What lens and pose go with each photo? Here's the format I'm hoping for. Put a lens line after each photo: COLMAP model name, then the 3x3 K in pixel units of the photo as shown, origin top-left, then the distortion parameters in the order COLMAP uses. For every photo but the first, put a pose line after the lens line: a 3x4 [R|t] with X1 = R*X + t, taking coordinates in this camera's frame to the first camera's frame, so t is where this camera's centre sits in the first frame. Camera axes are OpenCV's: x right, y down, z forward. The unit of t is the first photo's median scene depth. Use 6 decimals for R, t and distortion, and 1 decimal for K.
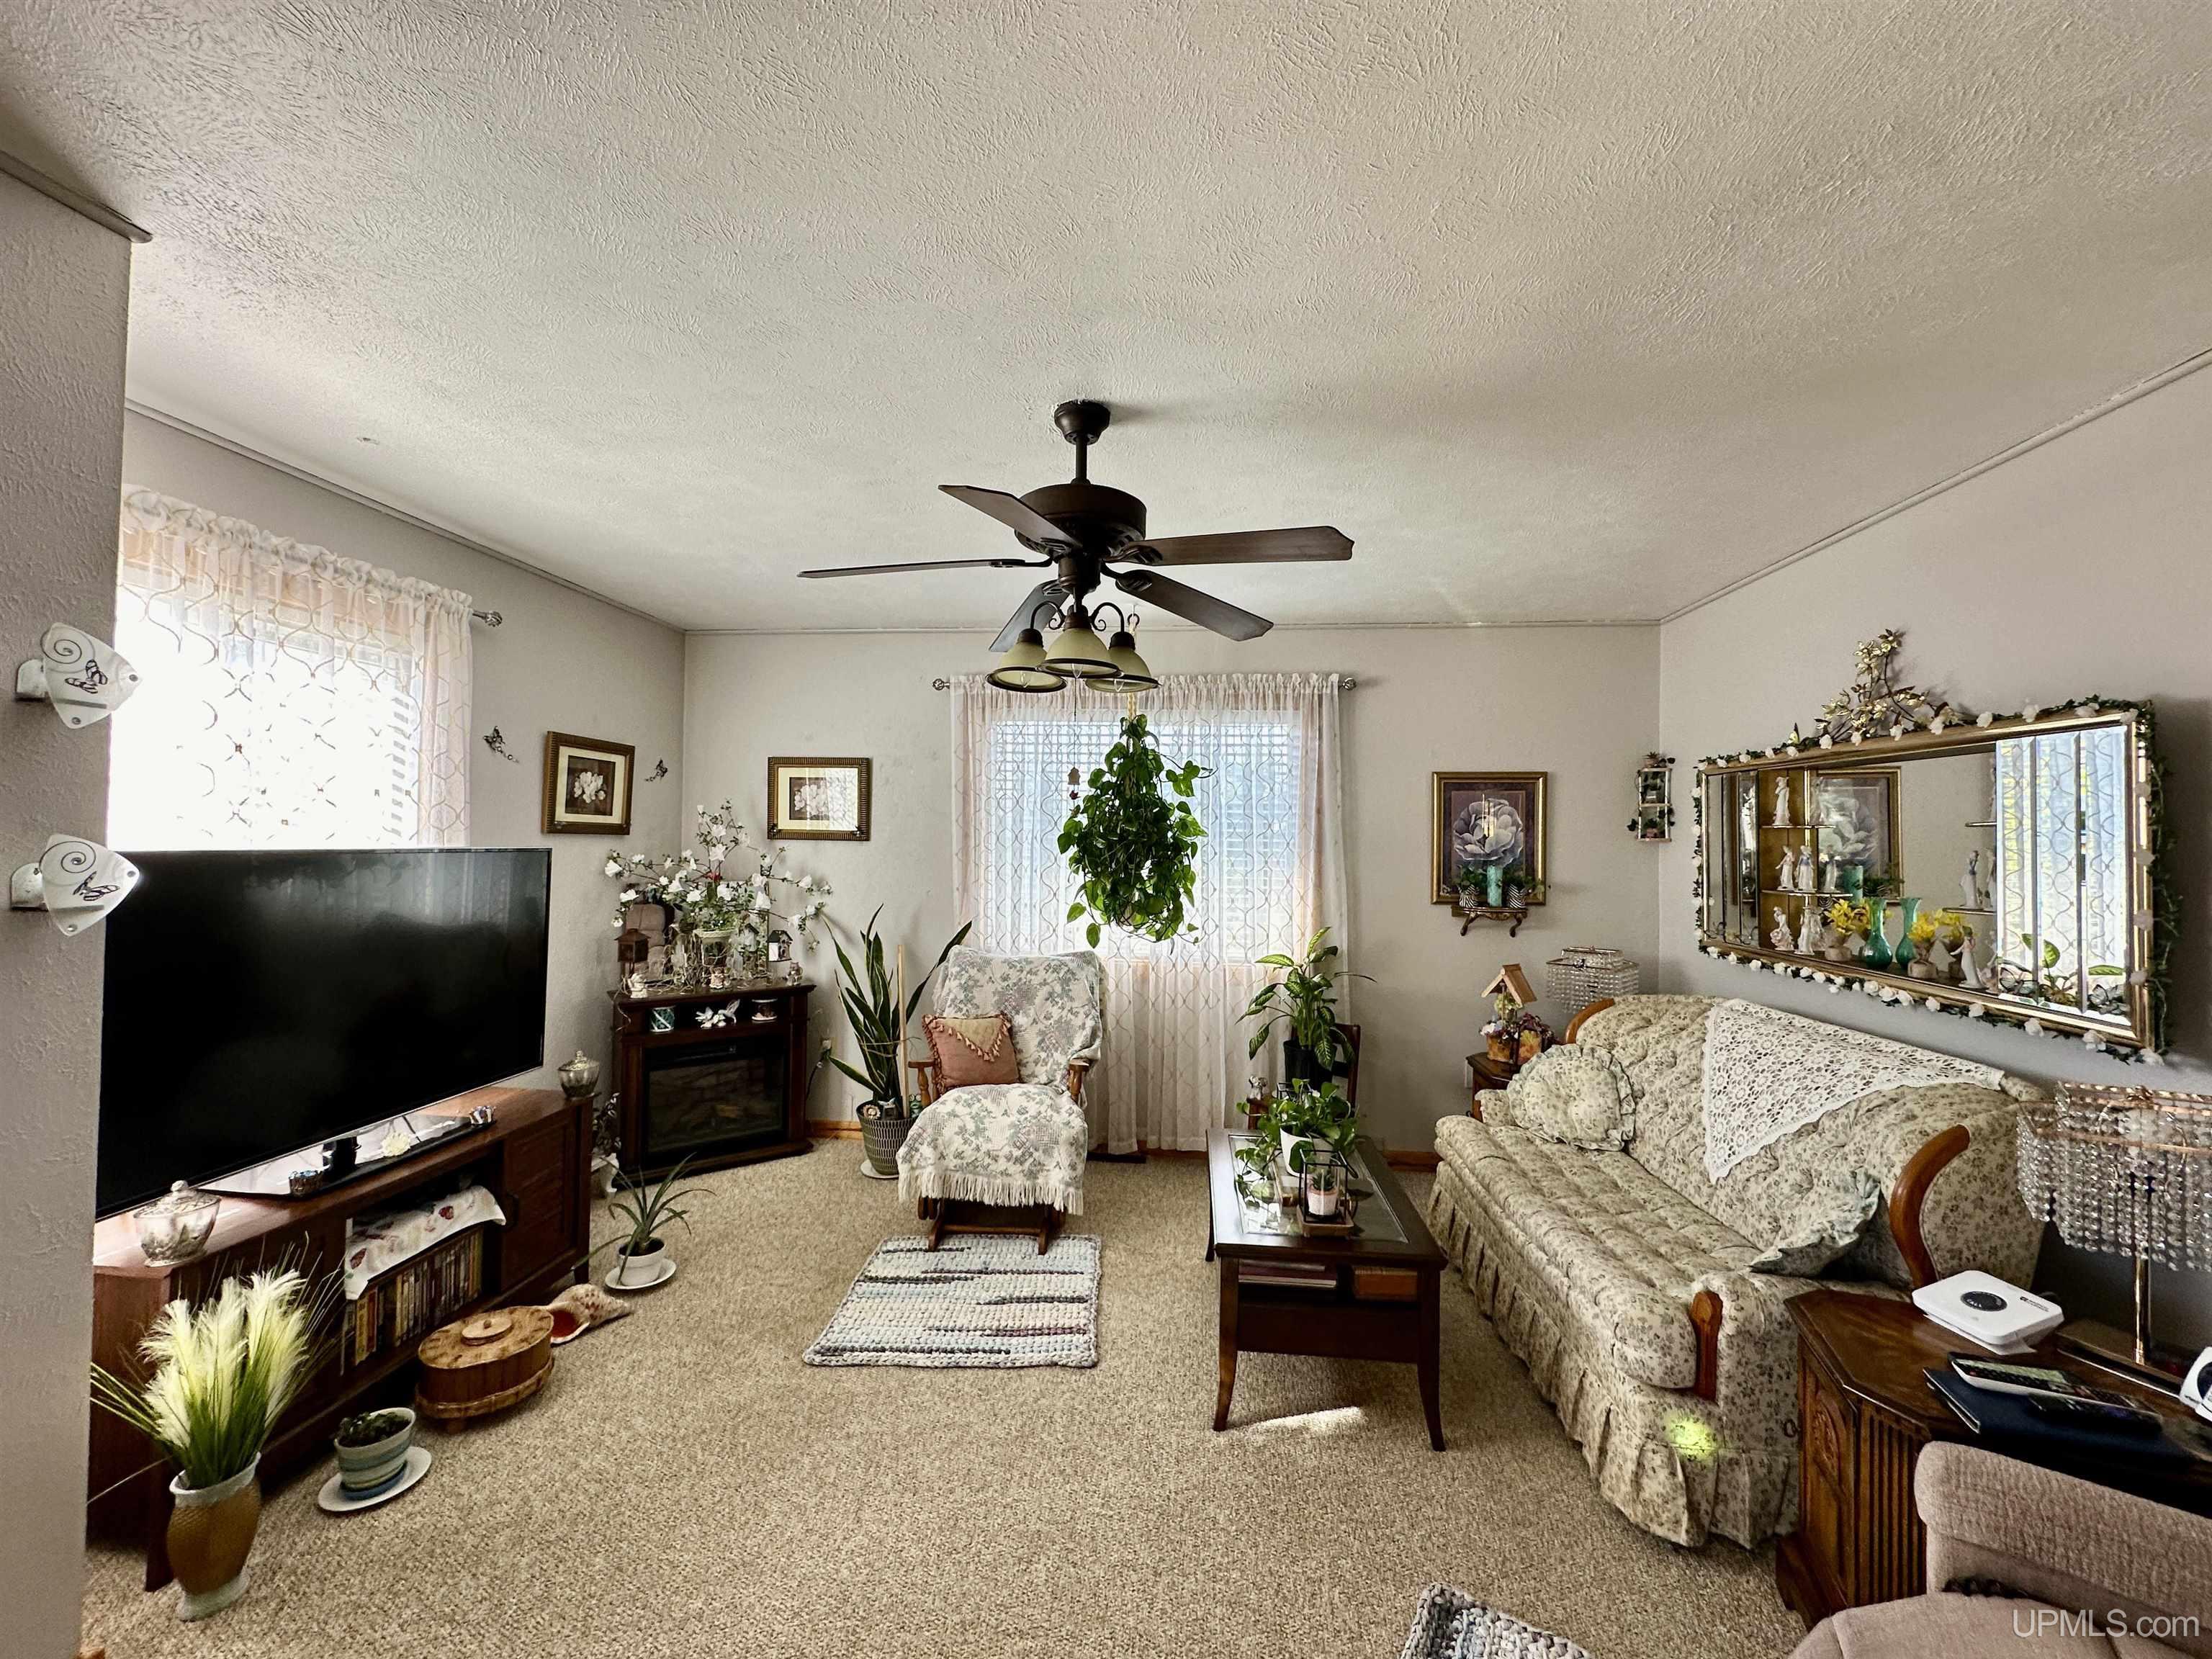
lens RADIAL K [[880.3, 0, 1106.0], [0, 880.3, 829.5], [0, 0, 1]] dist [-0.003618, 0.000606]
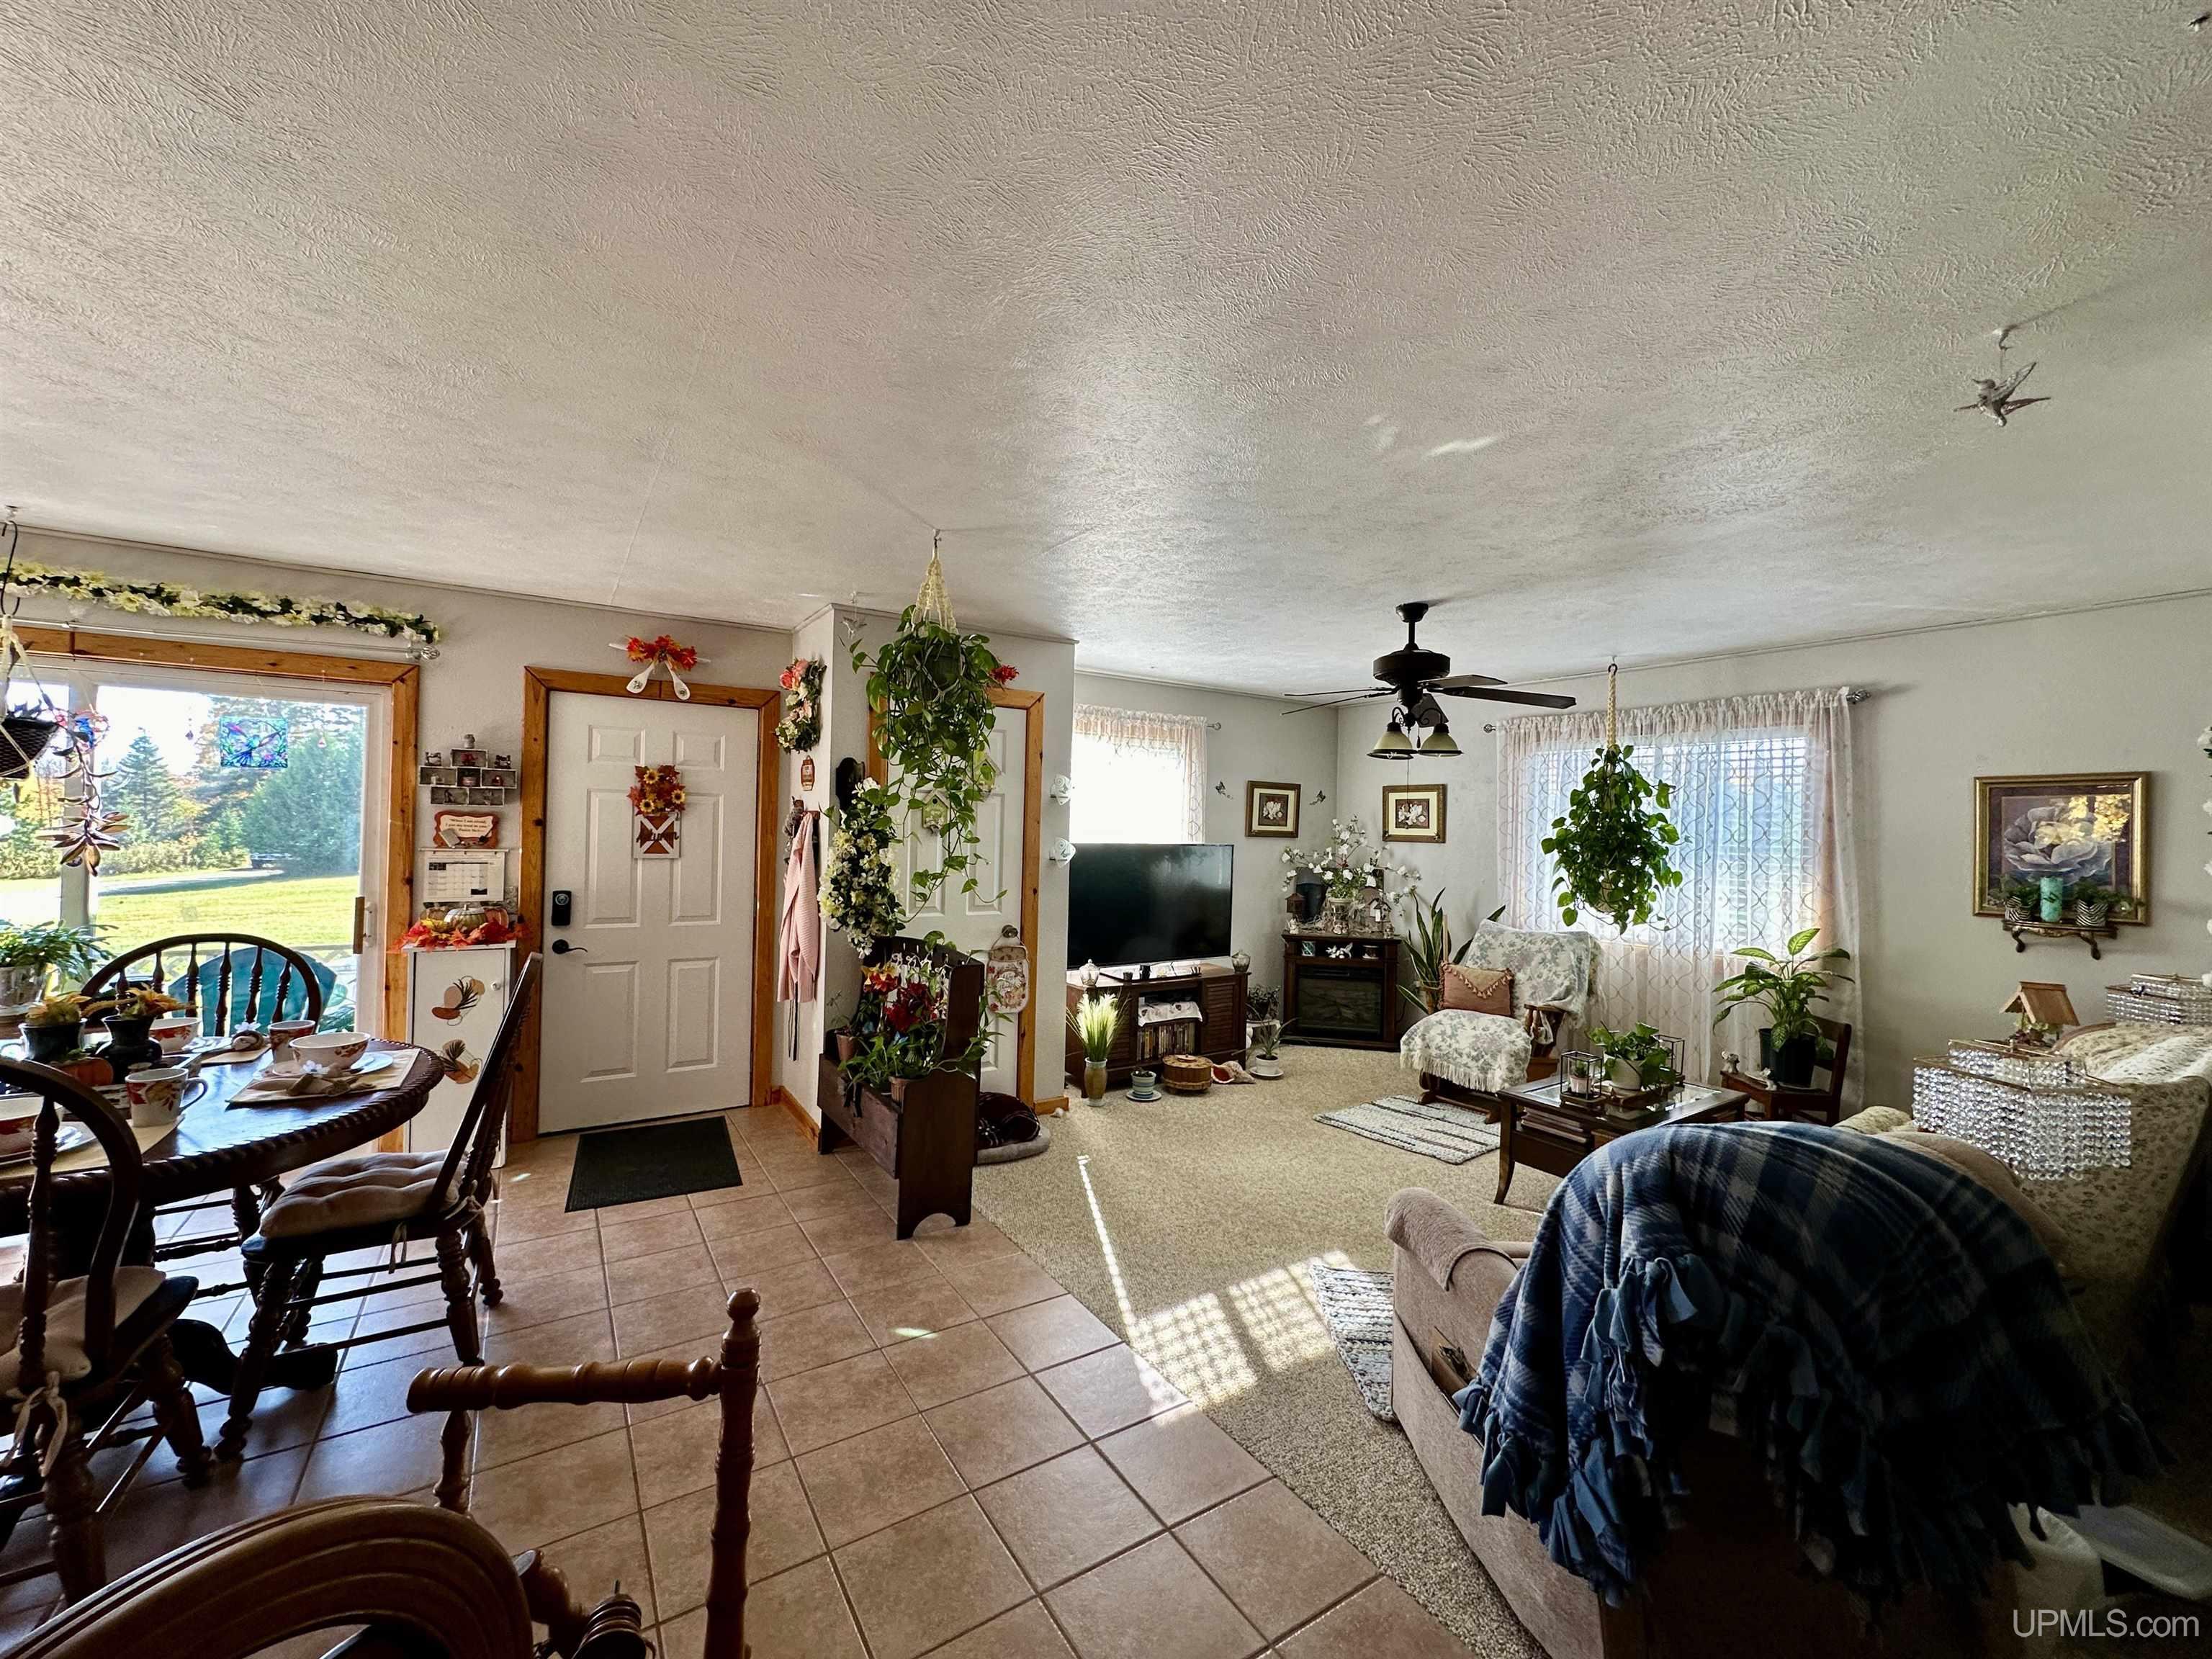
lens RADIAL K [[880.3, 0, 1106.0], [0, 880.3, 829.5], [0, 0, 1]] dist [-0.003618, 0.000606]
pose [[0.632536, -0.000733, -0.774531, 0.650055], [-0.001123, 0.999998, -0.001864, -0.007481], [0.774531, 0.002049, 0.632533, -0.418307]]
